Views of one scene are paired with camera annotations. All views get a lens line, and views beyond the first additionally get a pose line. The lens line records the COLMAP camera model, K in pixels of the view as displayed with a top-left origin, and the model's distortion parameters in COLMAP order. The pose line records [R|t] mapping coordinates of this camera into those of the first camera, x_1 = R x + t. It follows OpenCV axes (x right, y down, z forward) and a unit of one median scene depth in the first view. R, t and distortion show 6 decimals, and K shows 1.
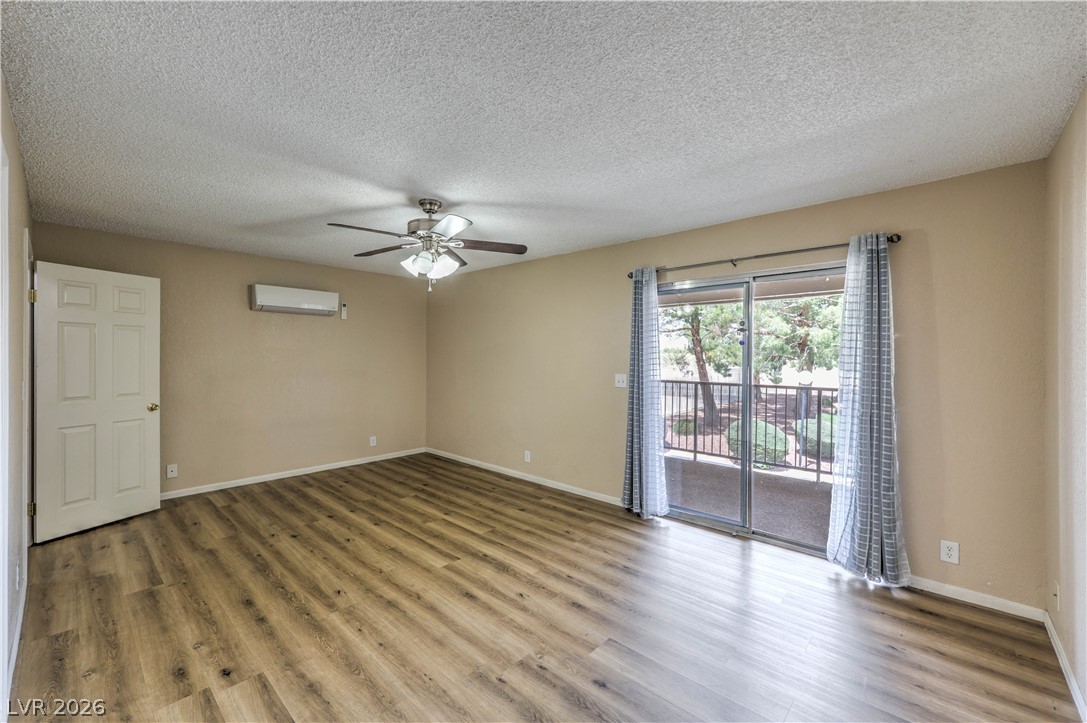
lens RADIAL K [[437.4, 0, 538.9], [0, 437.4, 354.6], [0, 0, 1]] dist [0.003748, 0.000572]
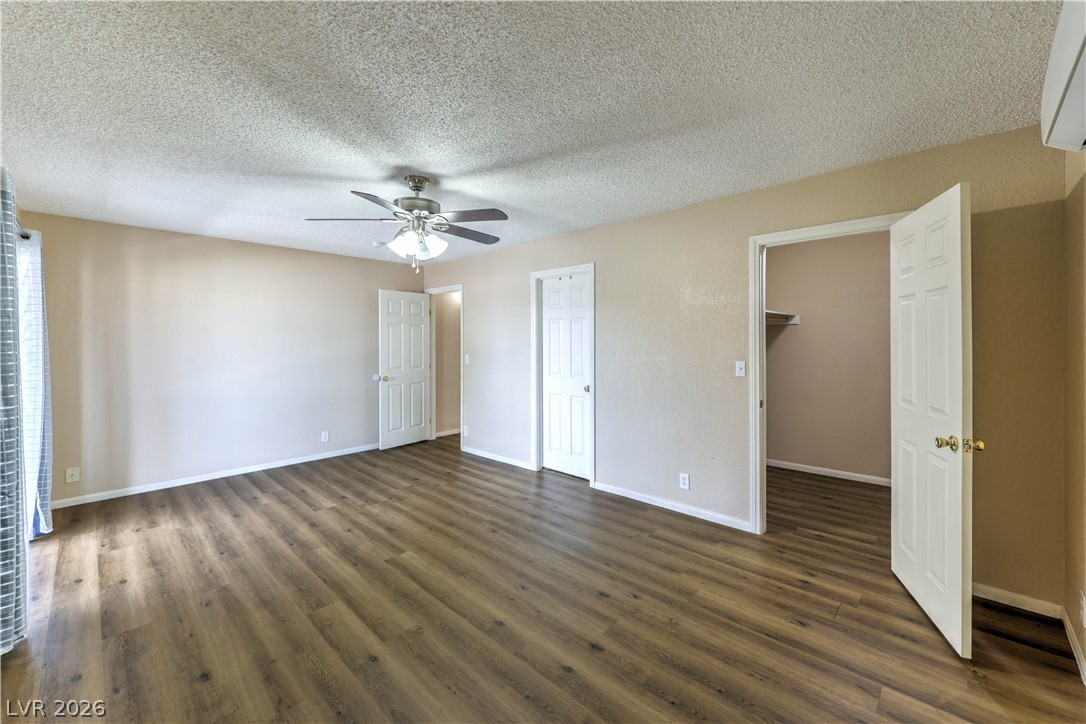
lens RADIAL K [[437.0, 0, 548.5], [0, 437.0, 346.2], [0, 0, 1]] dist [0.003748, 0.000572]
pose [[-0.999976, -0.000636, 0.006917, -0.506068], [-0.000557, 0.999935, 0.011351, 0.001652], [-0.006923, 0.011346, -0.999912, 1.824618]]
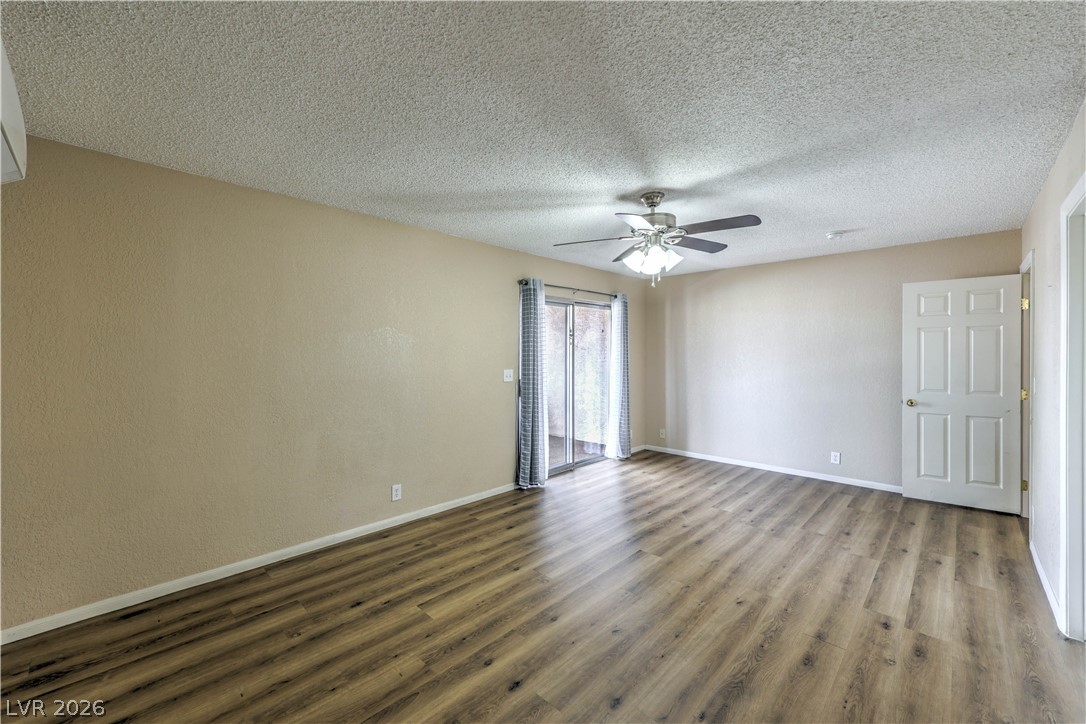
lens RADIAL K [[437.0, 0, 542.5], [0, 437.0, 353.0], [0, 0, 1]] dist [0.003748, 0.000572]
pose [[0.018739, -0.005268, 0.999811, -1.150389], [0.000680, 0.999986, 0.005256, -0.002612], [-0.999824, 0.000581, 0.018742, 1.150374]]
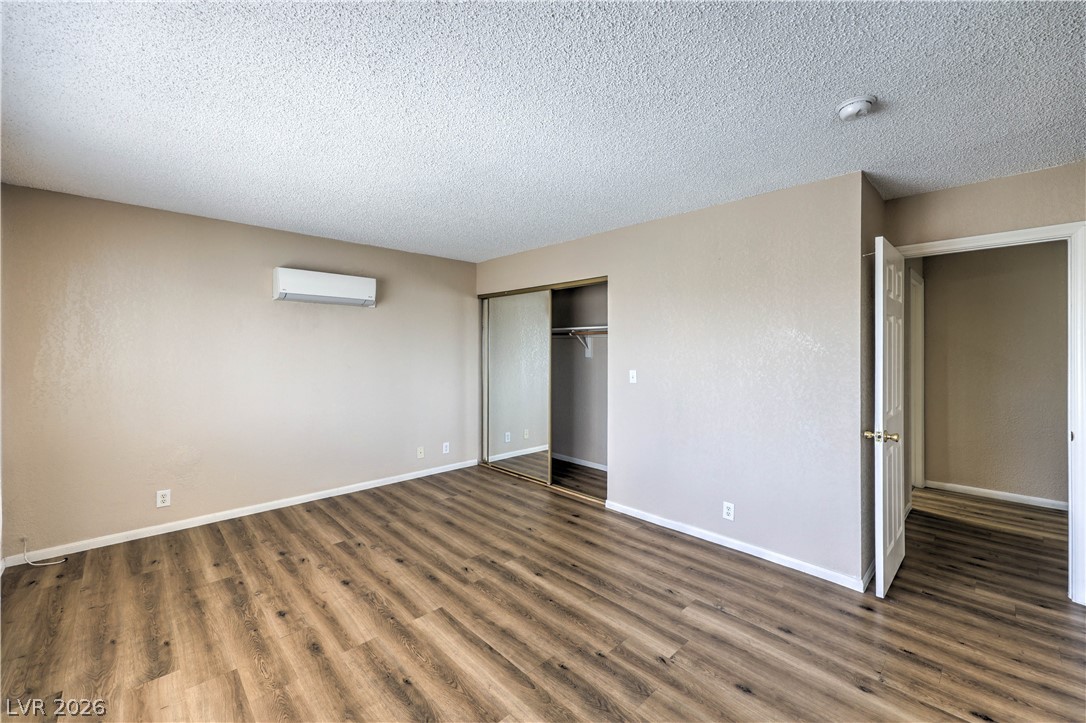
lens RADIAL K [[437.0, 0, 537.0], [0, 437.0, 353.0], [0, 0, 1]] dist [0.003748, 0.000572]
pose [[0.996516, -0.003339, -0.083337, -0.352015], [0.003353, 0.999994, 0.000038, -0.013509], [0.083336, -0.000317, 0.996521, 0.244181]]
